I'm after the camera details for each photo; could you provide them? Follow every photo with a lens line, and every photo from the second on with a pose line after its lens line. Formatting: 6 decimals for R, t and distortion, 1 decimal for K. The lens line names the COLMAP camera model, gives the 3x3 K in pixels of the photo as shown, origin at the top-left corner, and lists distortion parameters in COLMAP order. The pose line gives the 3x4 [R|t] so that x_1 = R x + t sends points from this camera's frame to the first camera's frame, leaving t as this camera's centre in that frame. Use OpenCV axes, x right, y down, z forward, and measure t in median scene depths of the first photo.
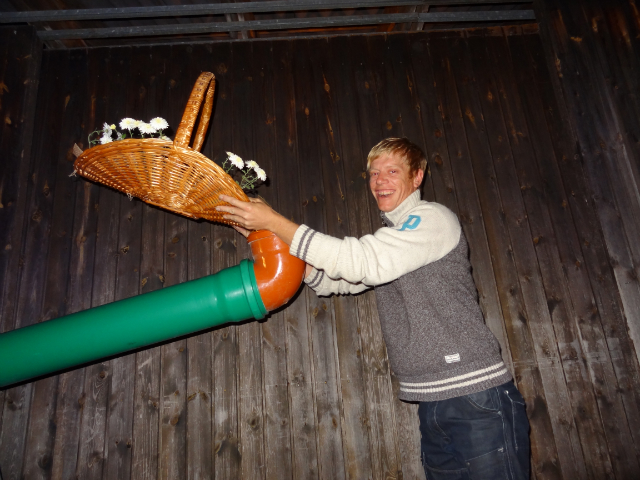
lens RADIAL K [[454.9, 0, 319.7], [0, 454.9, 241.5], [0, 0, 1]] dist [0.004586, 0.005453]
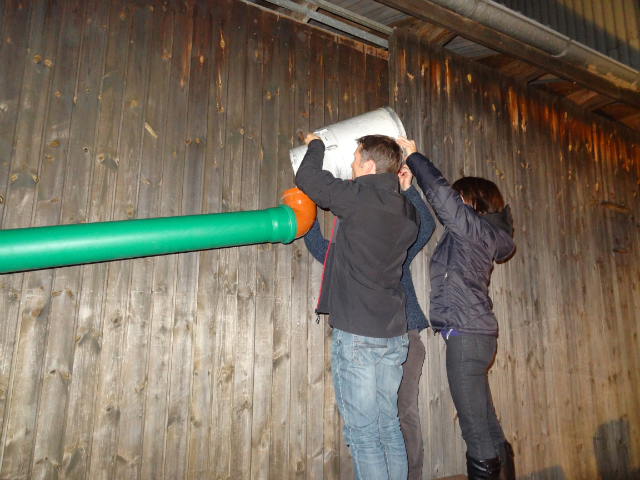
lens RADIAL K [[454.9, 0, 320.3], [0, 454.9, 240.6], [0, 0, 1]] dist [0.004586, 0.005453]
pose [[0.882994, 0.169020, 0.437897, -0.207466], [-0.210381, 0.976474, 0.047320, 0.035030], [-0.419597, -0.133908, 0.897779, -0.197159]]
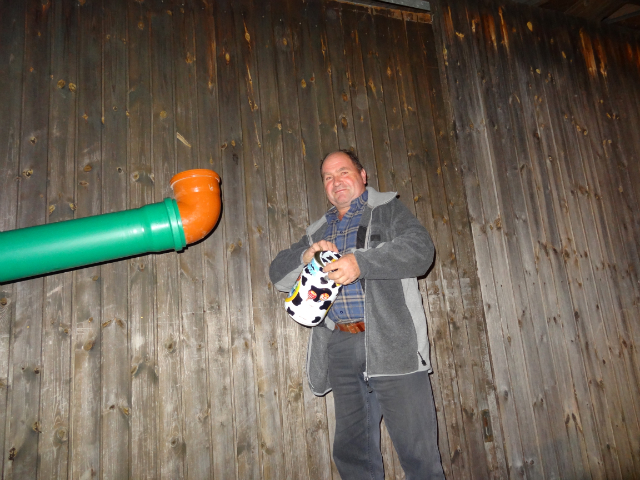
lens RADIAL K [[454.9, 0, 320.6], [0, 454.9, 240.3], [0, 0, 1]] dist [0.004586, 0.005453]
pose [[0.951224, 0.052073, 0.304075, -0.134916], [-0.075636, 0.994934, 0.066226, 0.048460], [-0.299086, -0.085994, 0.950344, -0.088677]]
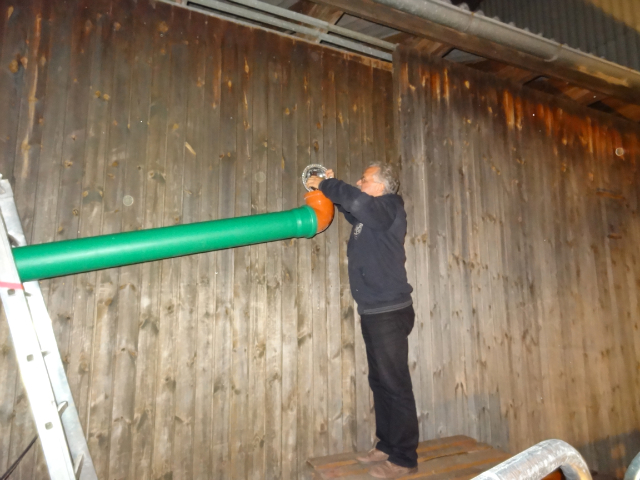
lens RADIAL K [[454.9, 0, 318.9], [0, 454.9, 240.2], [0, 0, 1]] dist [0.004586, 0.005453]
pose [[0.903813, 0.134947, 0.406093, -0.297851], [-0.183637, 0.979465, 0.083227, -0.006915], [-0.386522, -0.149795, 0.910034, -0.381975]]
